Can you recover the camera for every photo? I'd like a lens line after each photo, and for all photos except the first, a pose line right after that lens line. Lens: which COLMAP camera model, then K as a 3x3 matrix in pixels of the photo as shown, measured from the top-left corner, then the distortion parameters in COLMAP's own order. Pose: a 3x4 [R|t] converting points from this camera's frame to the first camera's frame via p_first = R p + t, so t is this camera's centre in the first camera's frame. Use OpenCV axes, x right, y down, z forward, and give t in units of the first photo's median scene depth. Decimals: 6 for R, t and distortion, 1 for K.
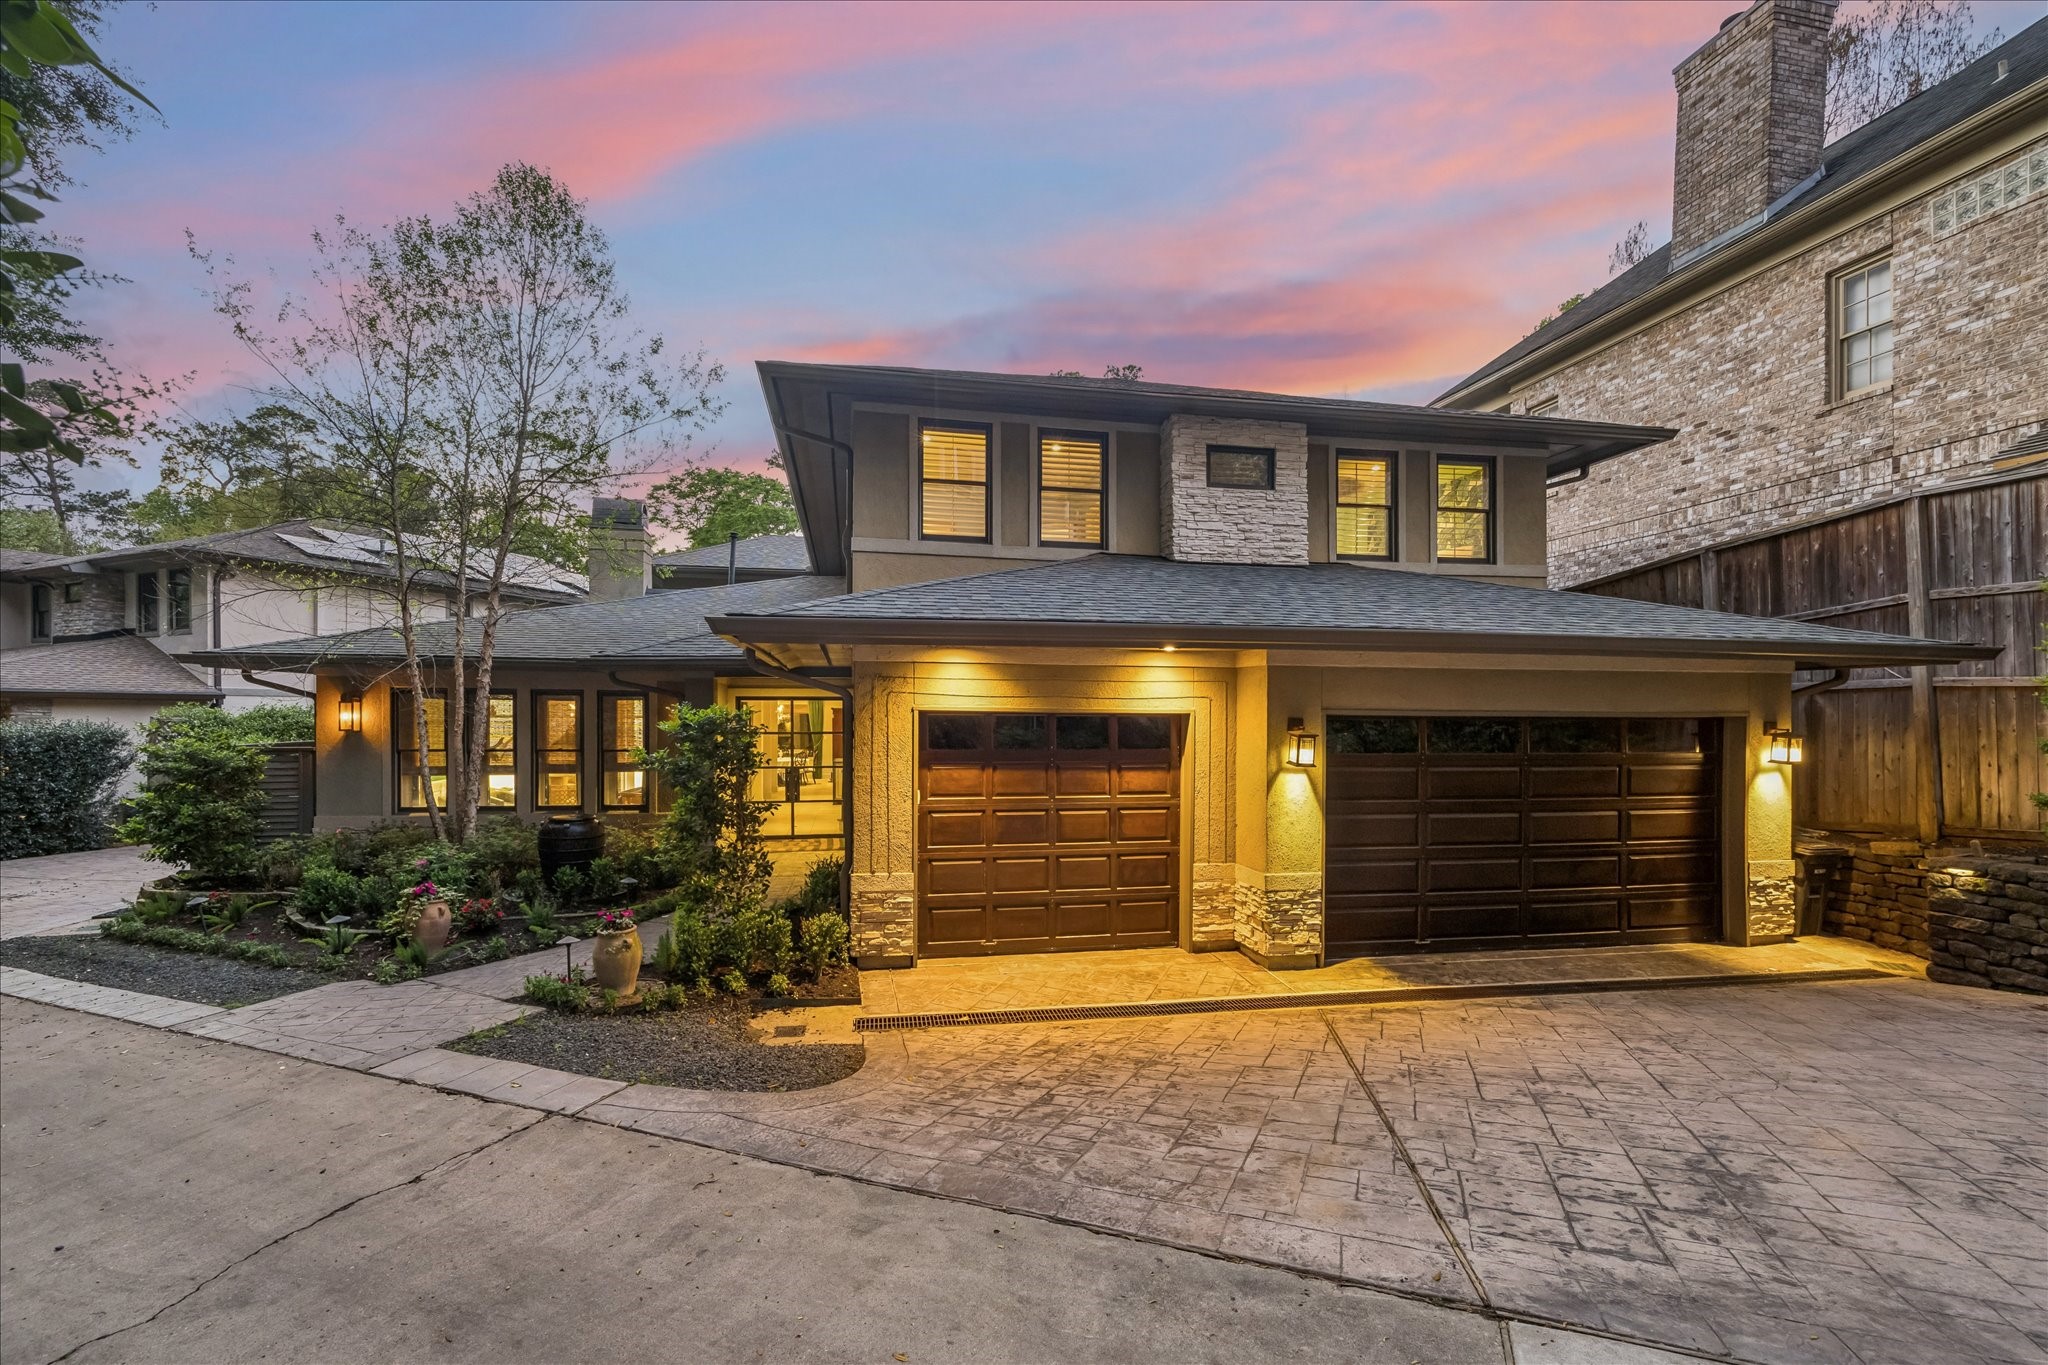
lens RADIAL K [[843.0, 0, 992.0], [0, 843.0, 722.2], [0, 0, 1]] dist [0.001856, 0.000307]
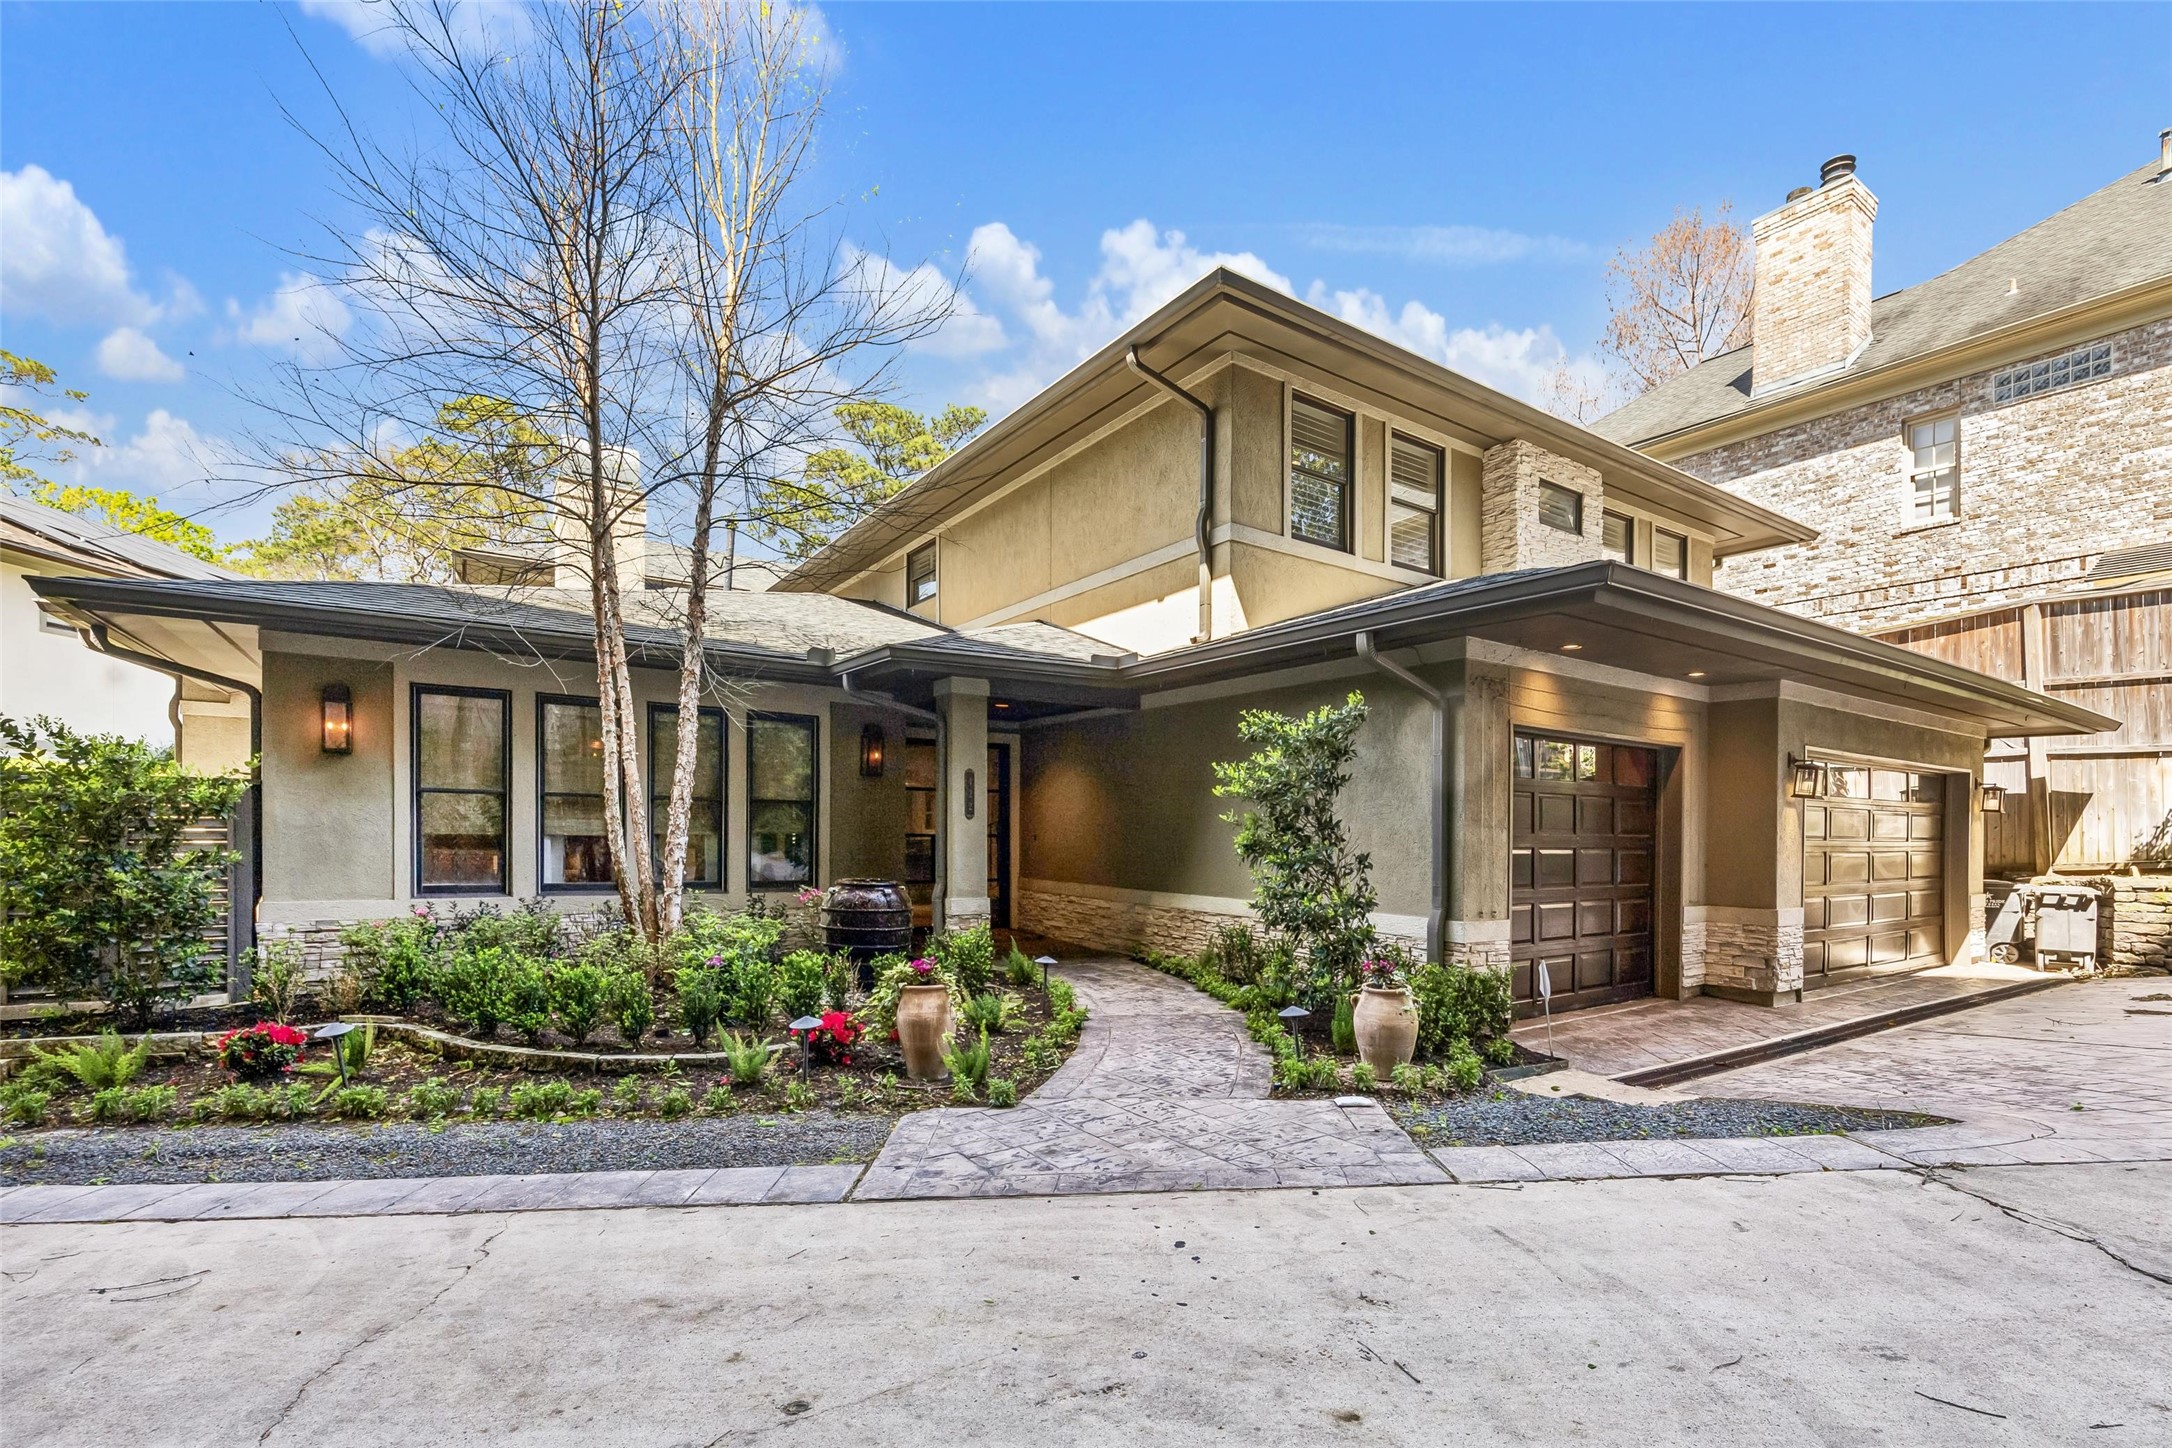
lens RADIAL K [[974.2, 0, 1095.6], [0, 974.2, 833.7], [0, 0, 1]] dist [-0.002267, -0.000425]
pose [[0.911055, 0.007913, 0.412210, -0.599926], [-0.006246, 0.999966, -0.005392, 0.070990], [-0.412238, 0.002338, 0.911073, 0.202738]]
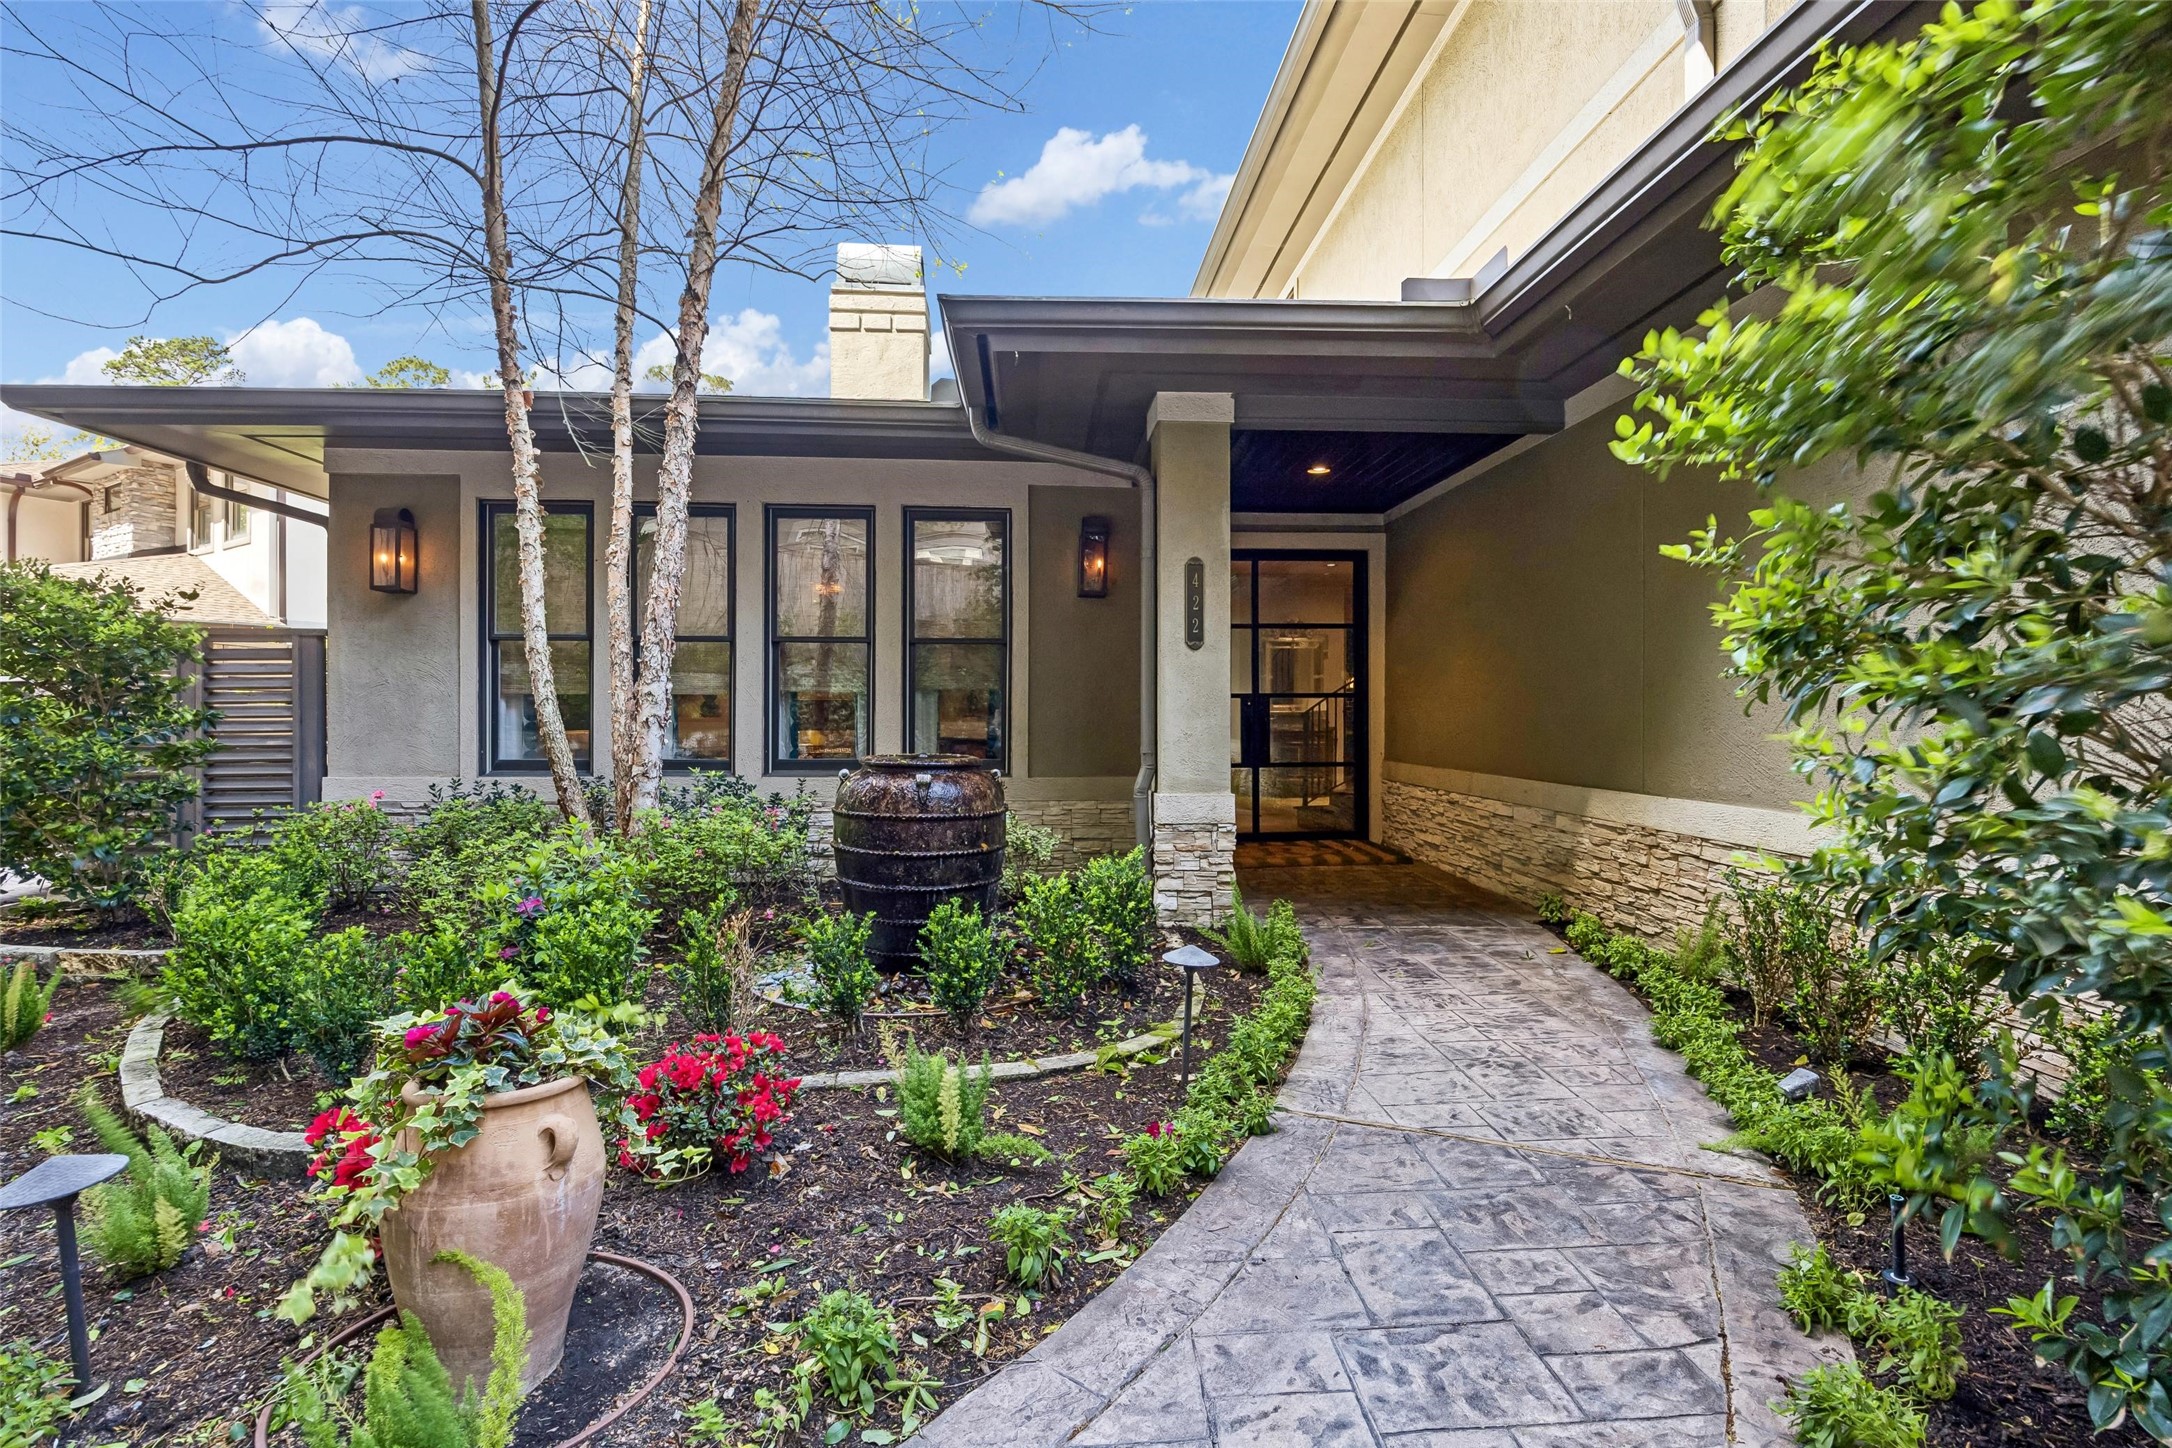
lens RADIAL K [[964.3, 0, 1100.8], [0, 964.3, 720.9], [0, 0, 1]] dist [-0.012050, 0.000096]
pose [[0.996095, -0.002726, -0.088249, -0.356764], [0.002470, 0.999992, -0.003006, 0.089810], [0.088256, 0.002776, 0.996094, 0.555169]]
